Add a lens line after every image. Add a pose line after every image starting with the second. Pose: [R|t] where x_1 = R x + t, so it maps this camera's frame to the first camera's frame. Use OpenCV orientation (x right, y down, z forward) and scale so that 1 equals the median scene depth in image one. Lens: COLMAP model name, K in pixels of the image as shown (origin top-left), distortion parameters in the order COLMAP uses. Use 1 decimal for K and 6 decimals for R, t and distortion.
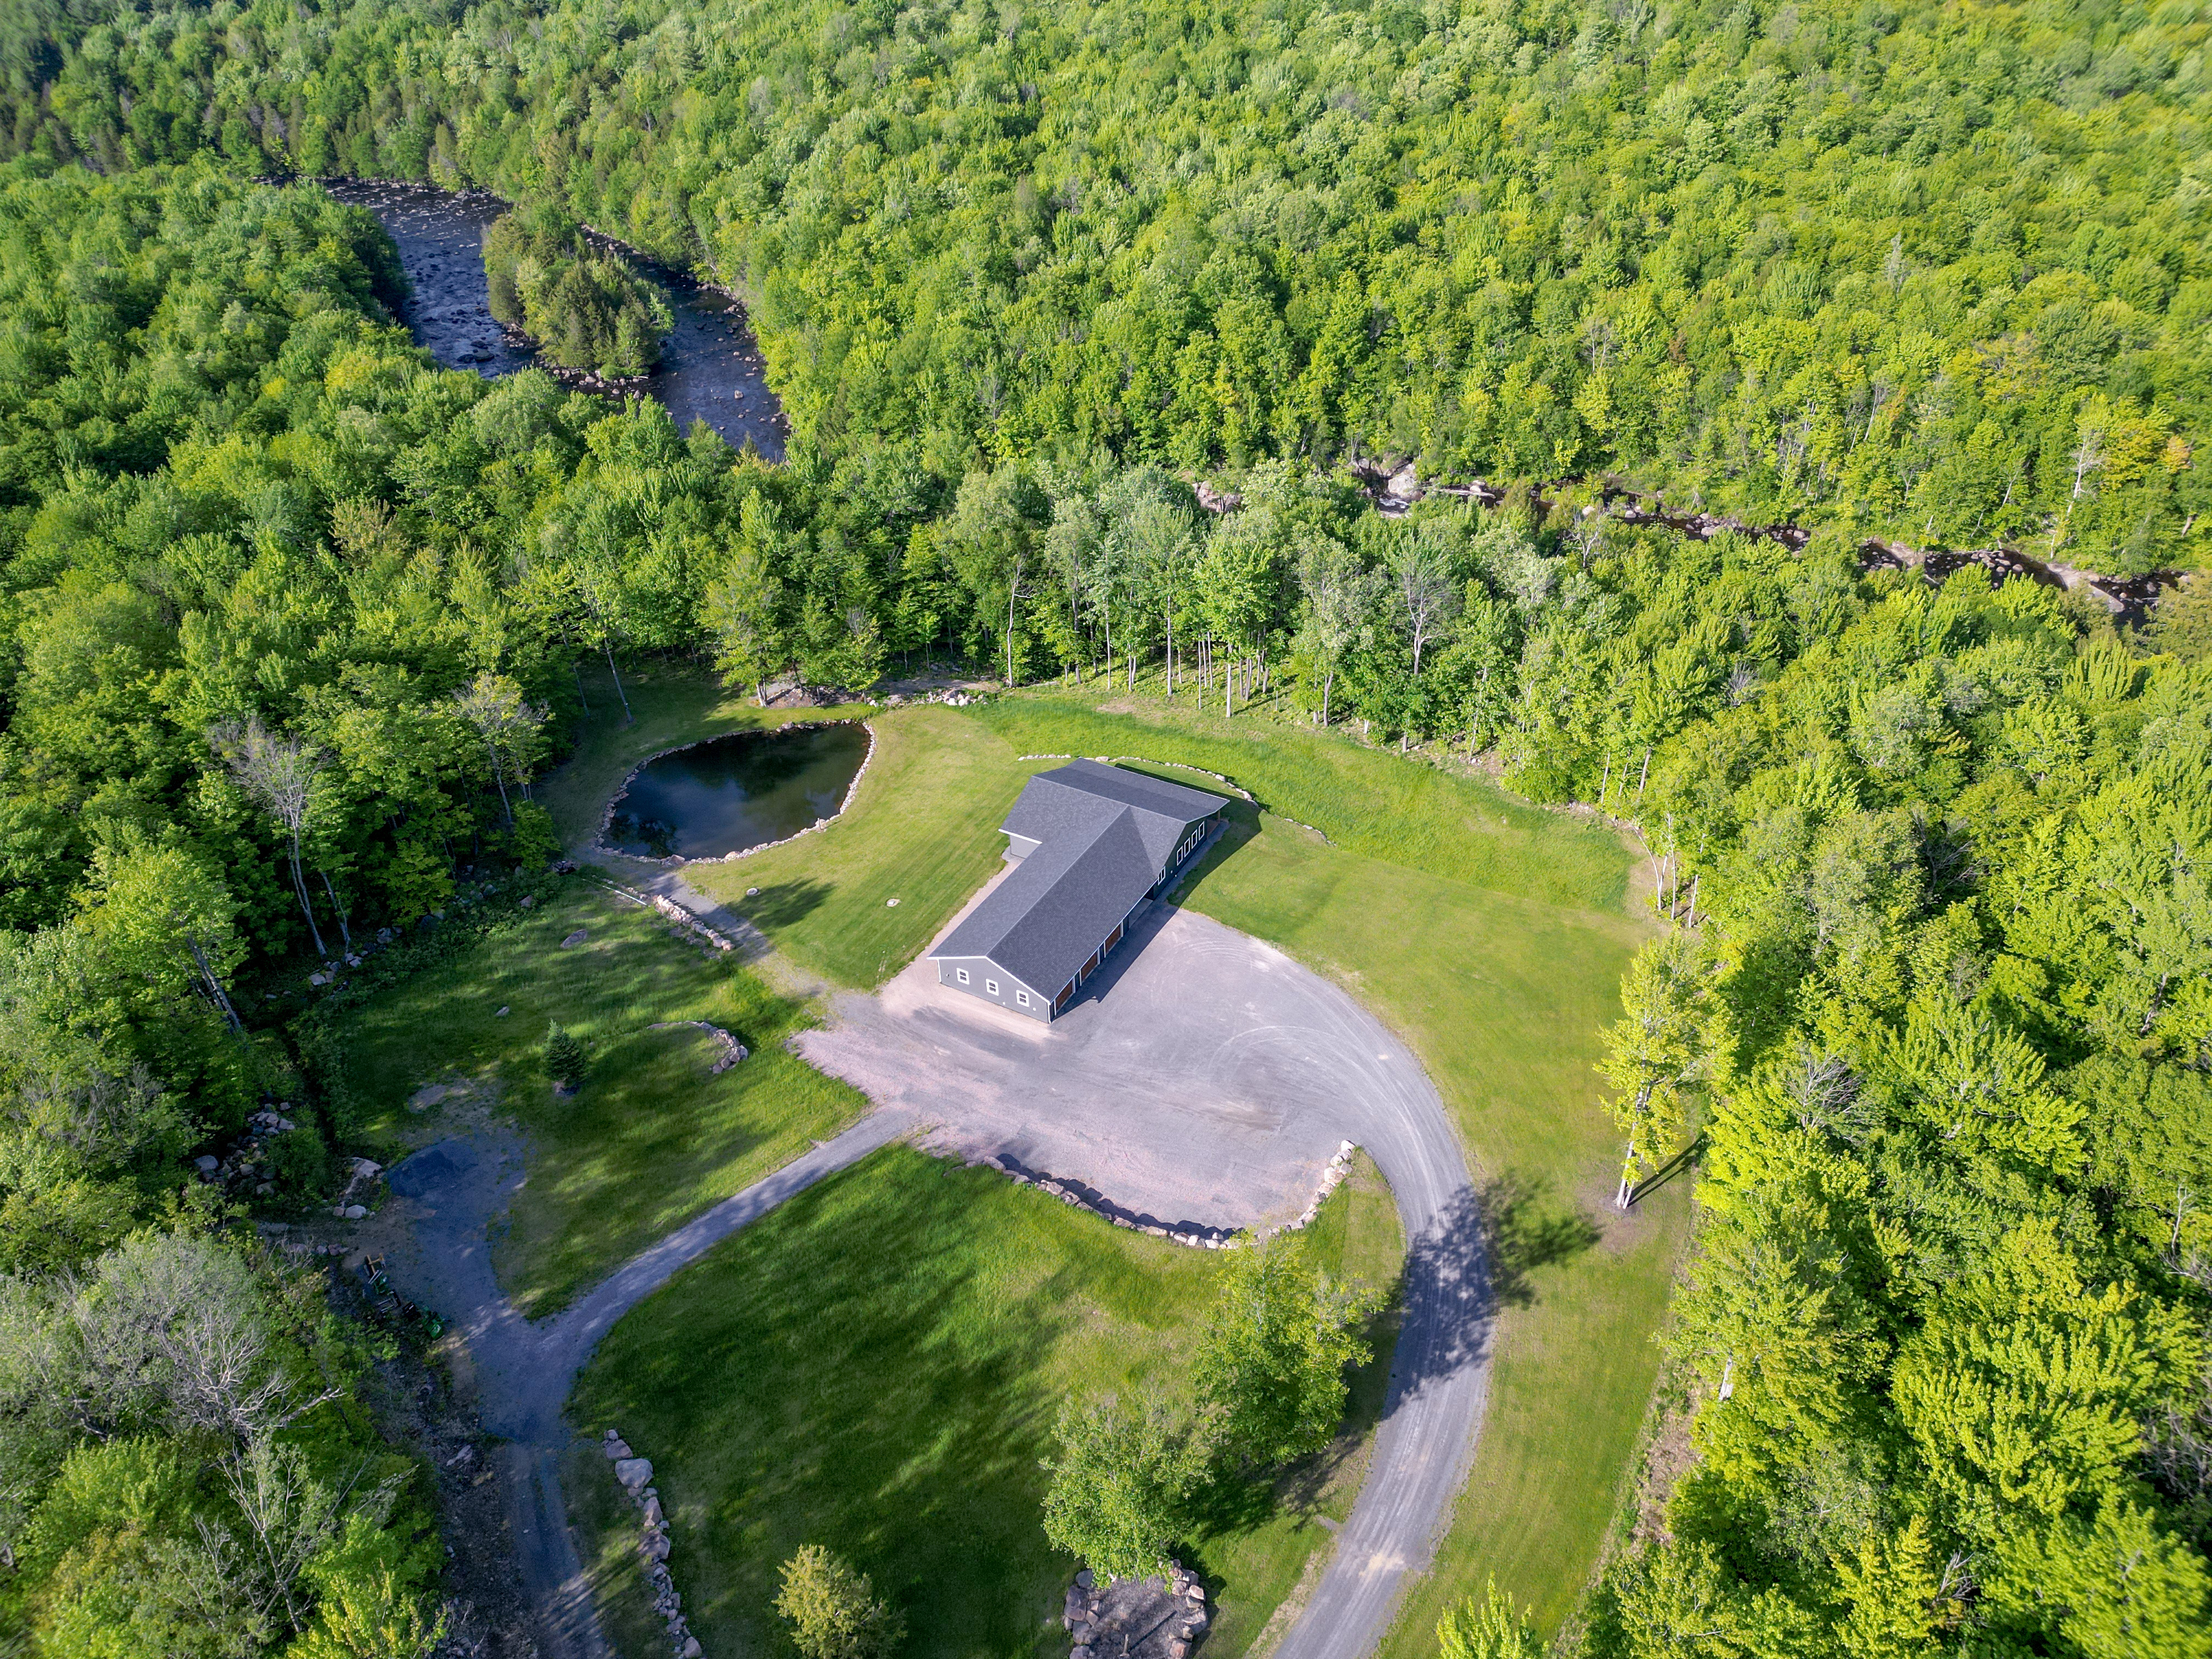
lens RADIAL K [[1539.9, 0, 1106.0], [0, 1539.9, 829.5], [0, 0, 1]] dist [0.110705, -0.106398]
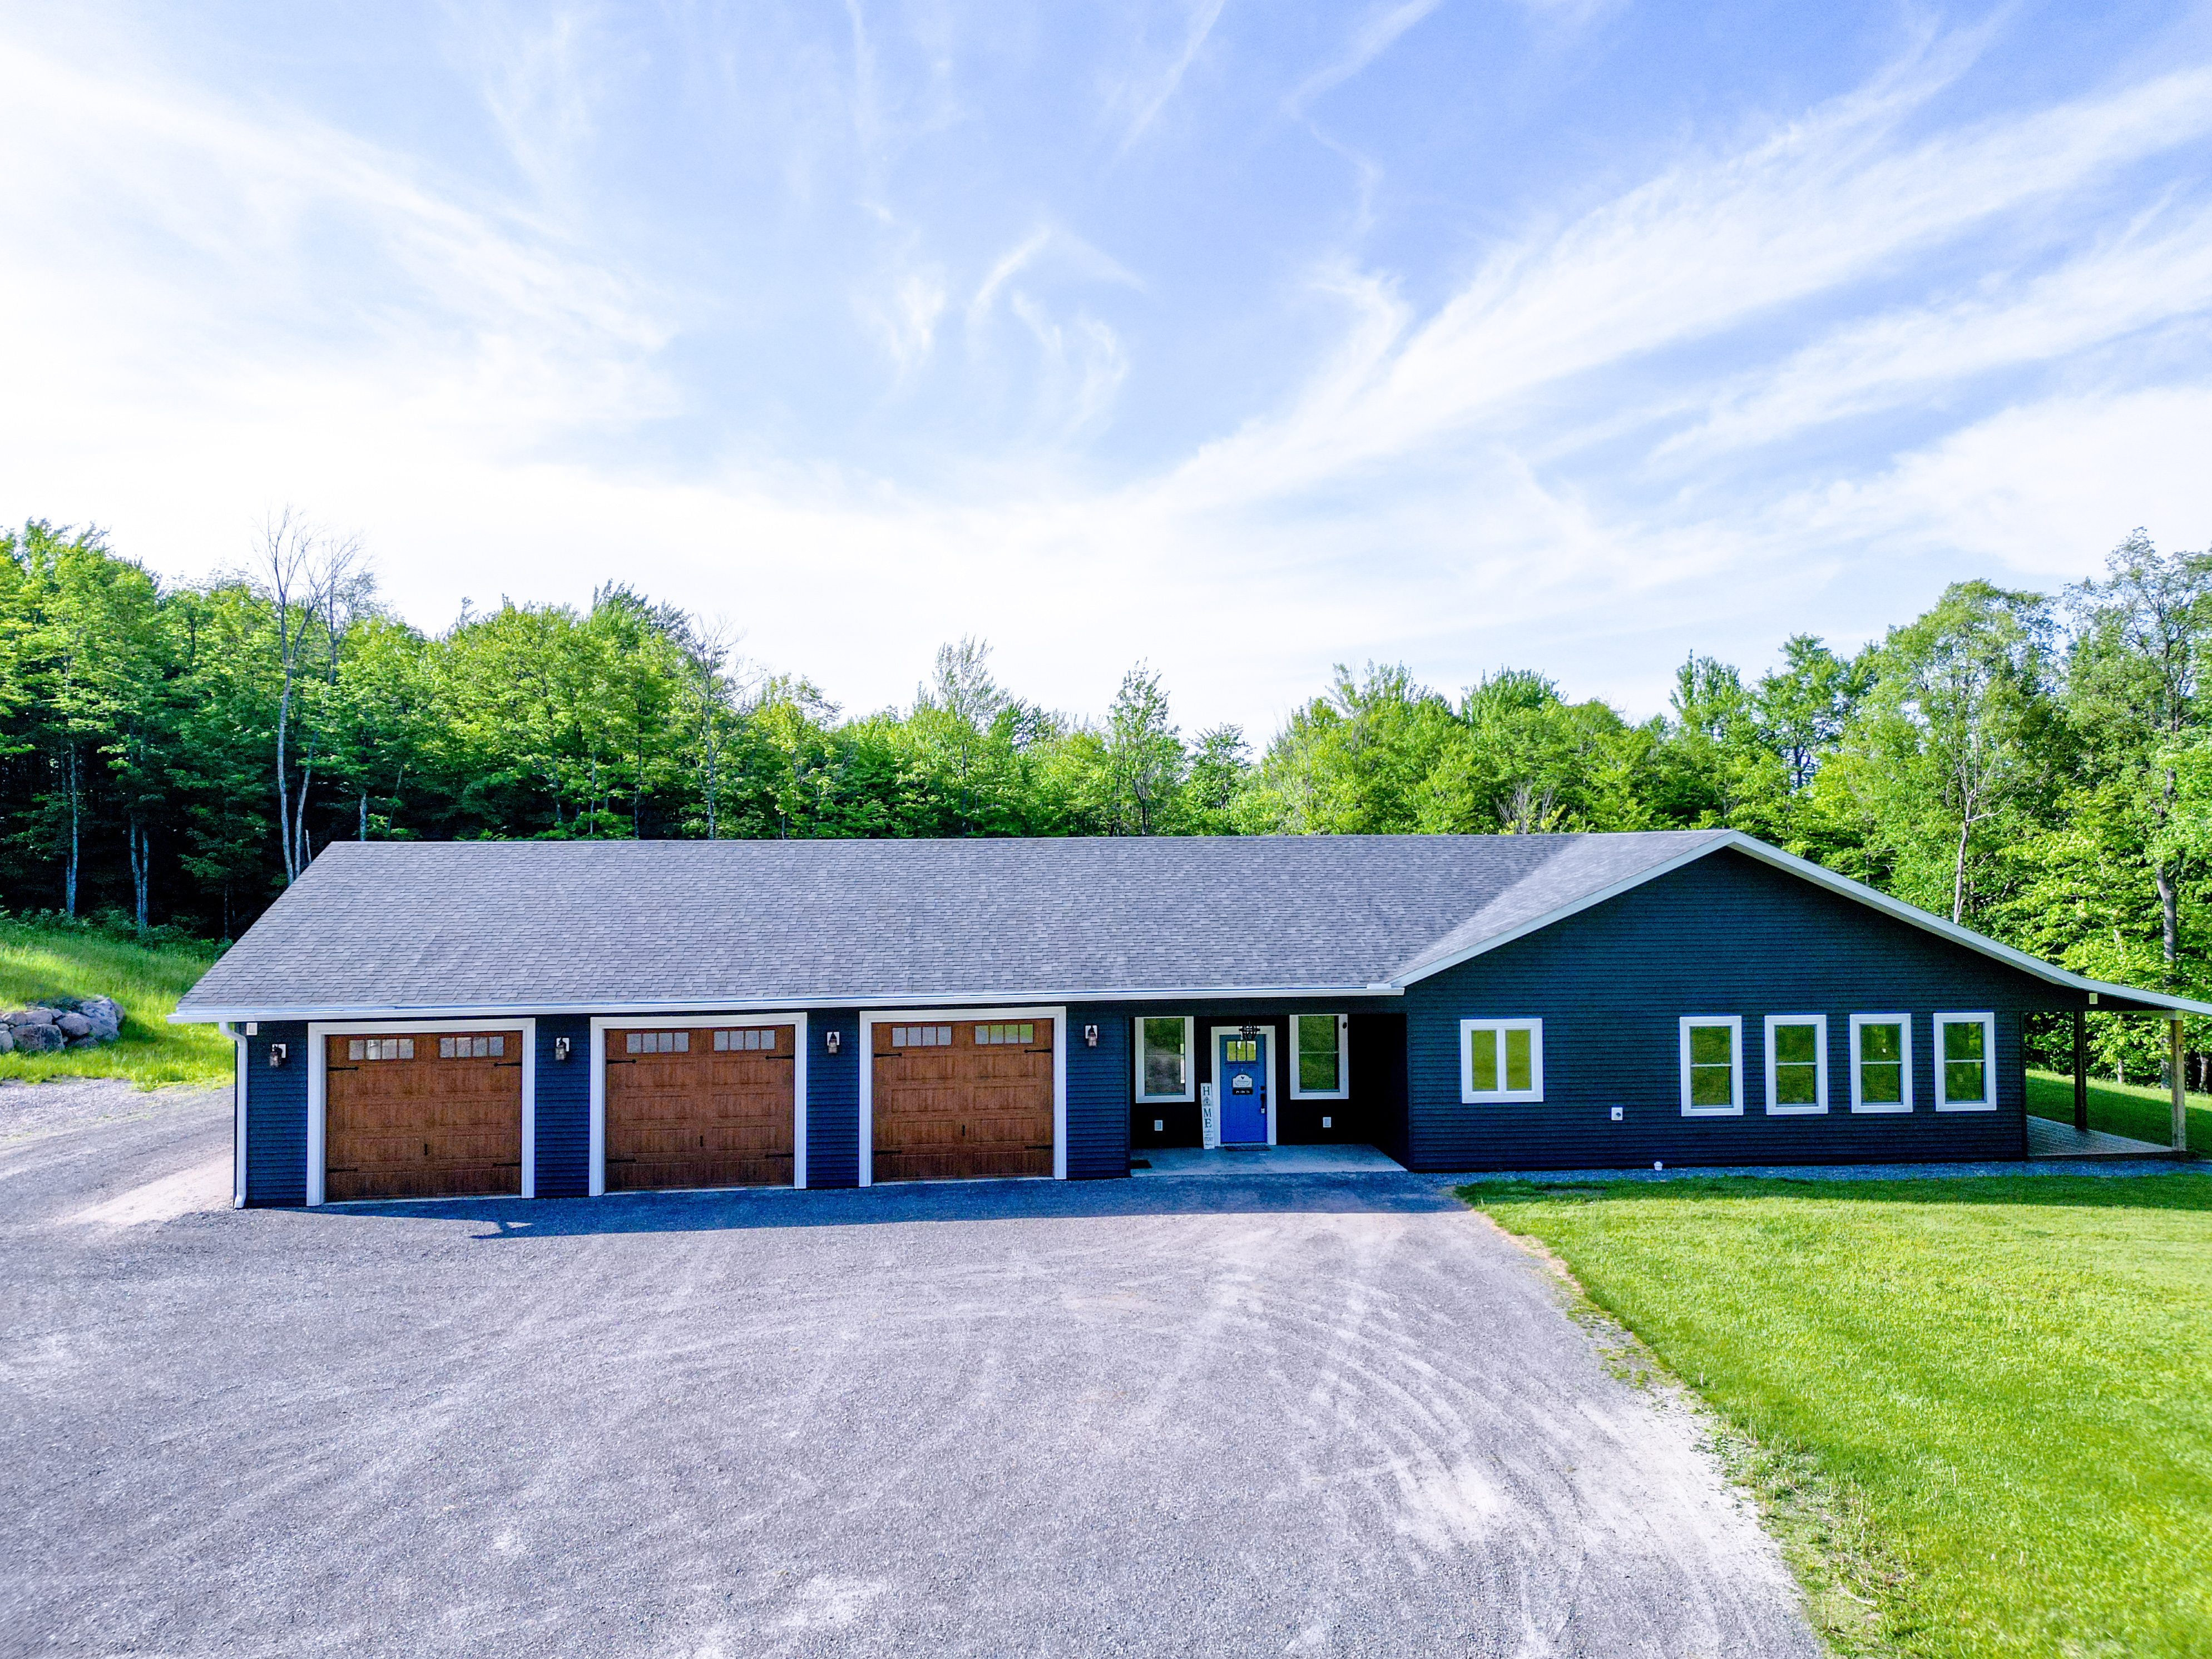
lens RADIAL K [[1539.9, 0, 1106.0], [0, 1539.9, 829.5], [0, 0, 1]] dist [0.110705, -0.106398]
pose [[0.581845, 0.010214, -0.813236, 0.160180], [-0.482001, 0.809728, -0.334687, 0.092409], [0.655081, 0.586716, 0.476059, 0.860378]]
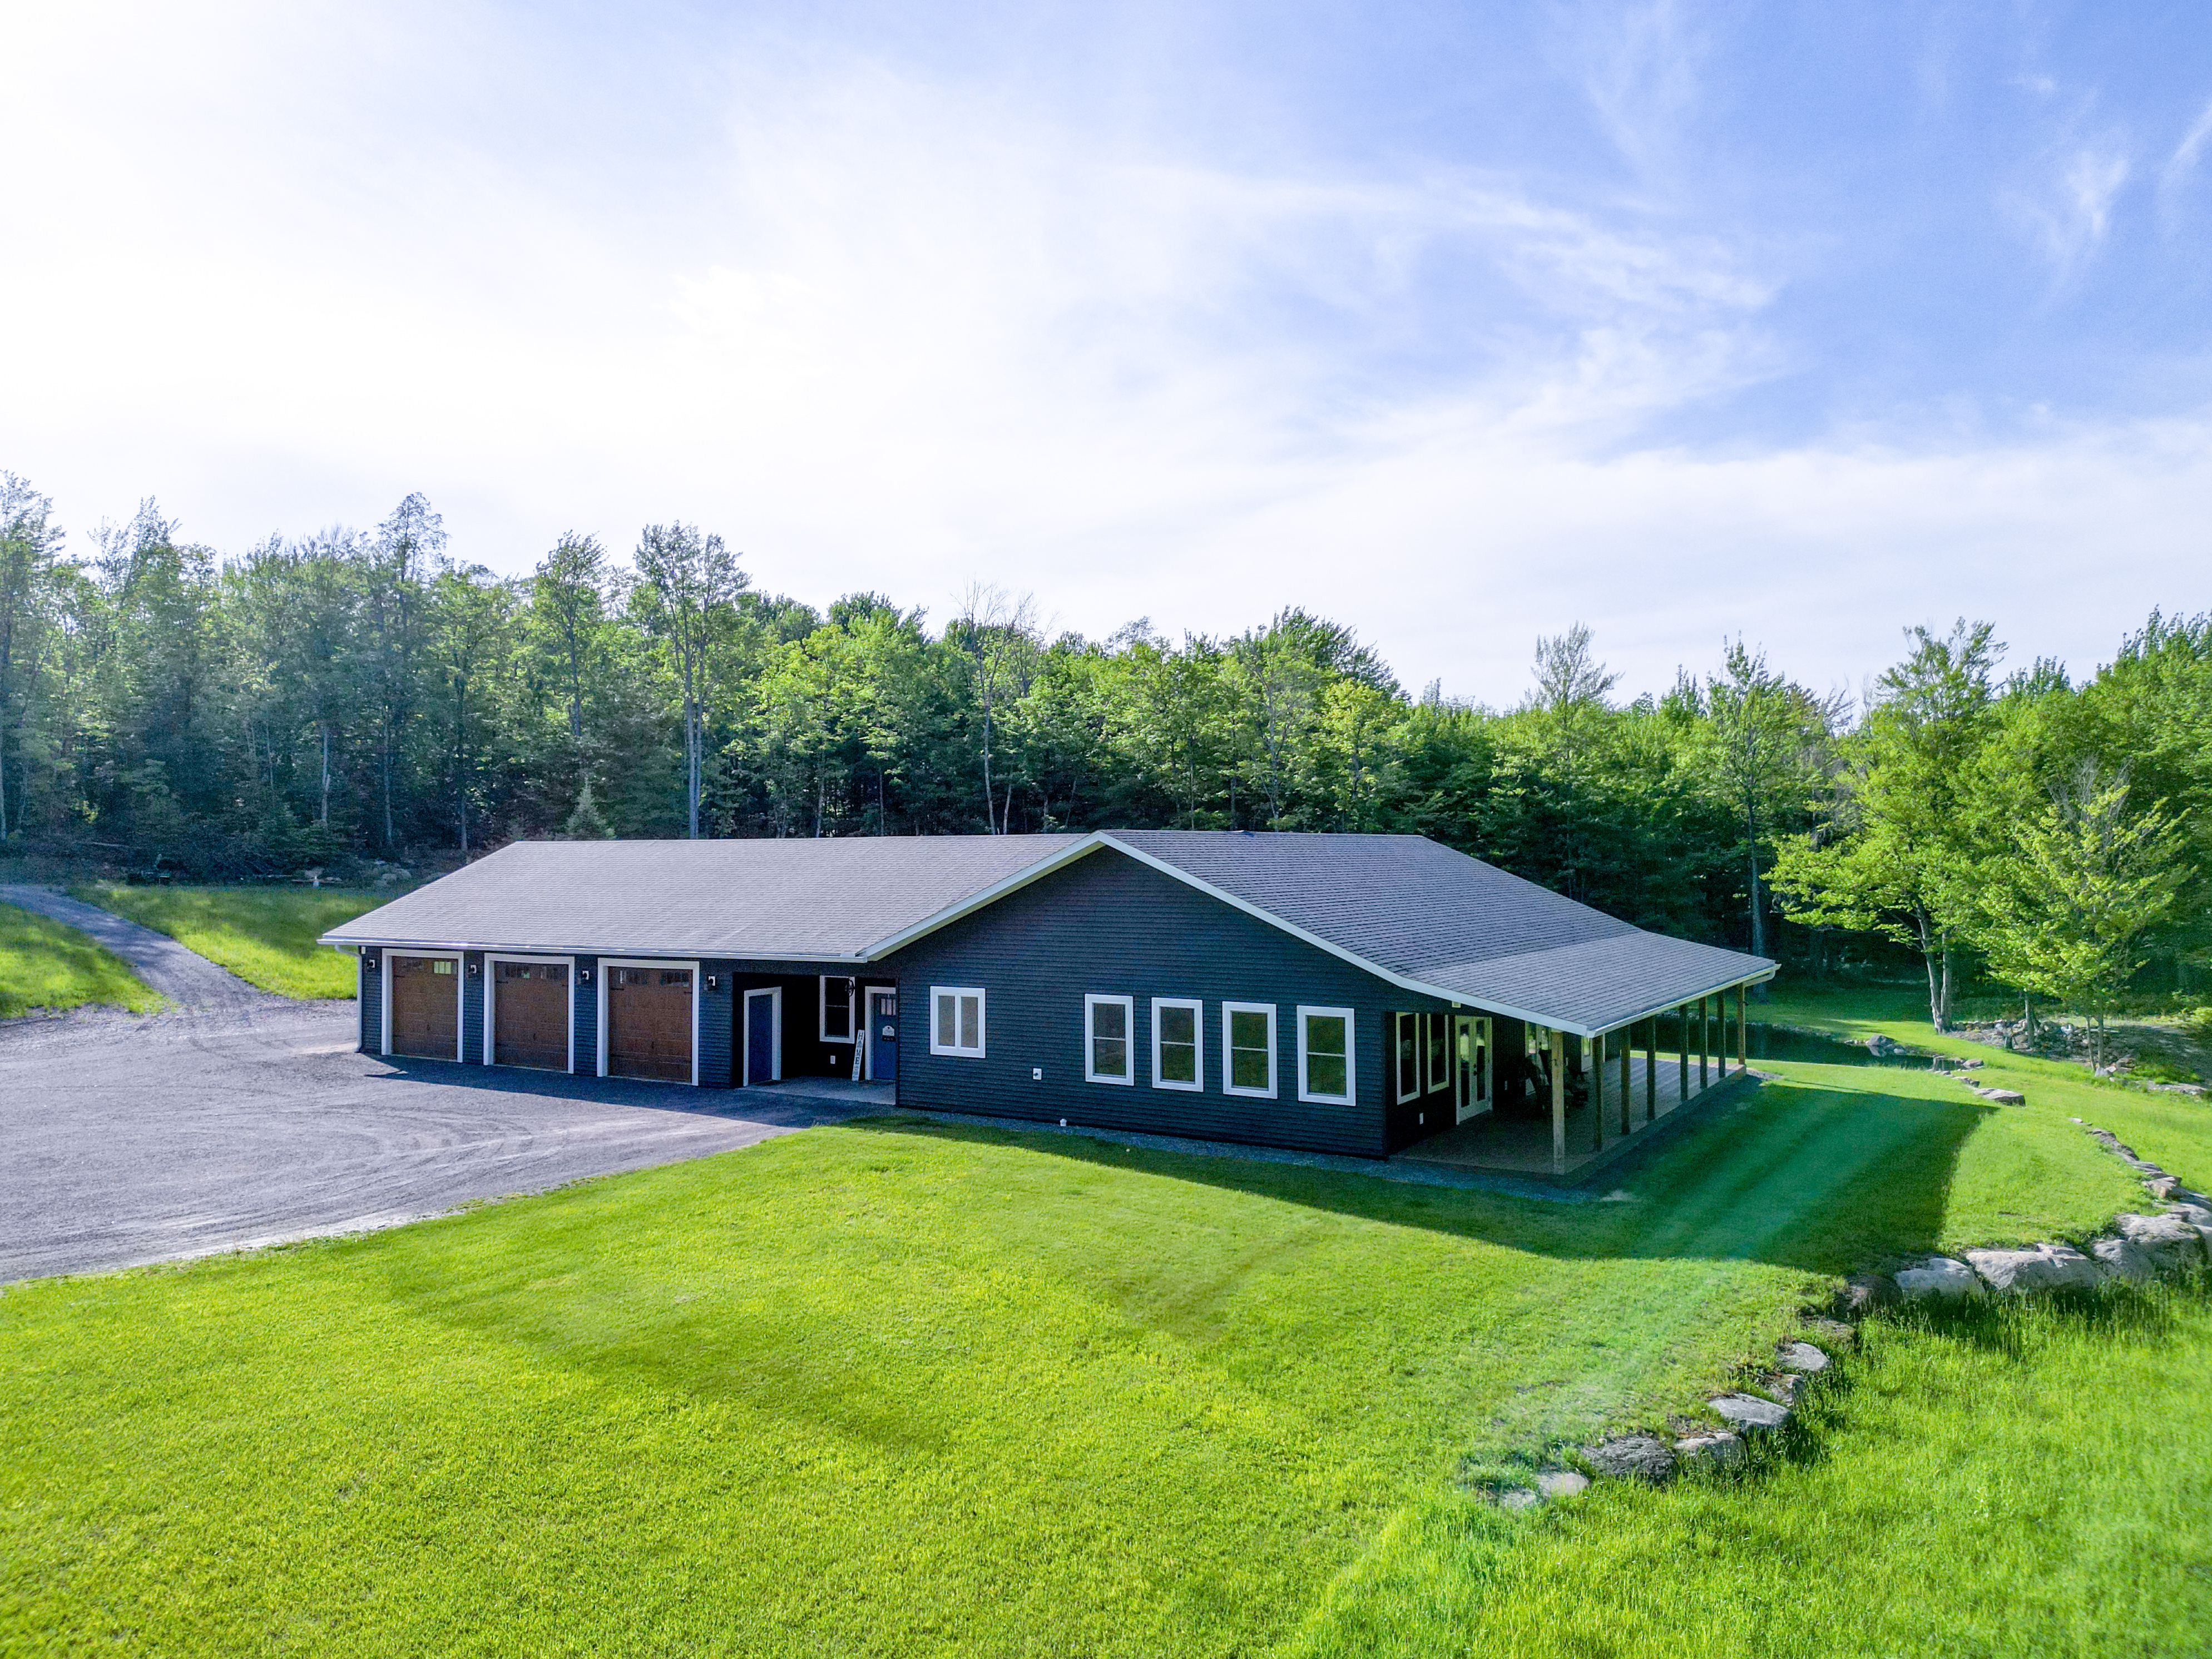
lens RADIAL K [[1539.9, 0, 1106.0], [0, 1539.9, 829.5], [0, 0, 1]] dist [0.110705, -0.106398]
pose [[-0.042633, 0.013185, -0.999004, 0.258676], [-0.577298, 0.815765, 0.035404, -0.014111], [0.815420, 0.578233, -0.027167, 1.004885]]
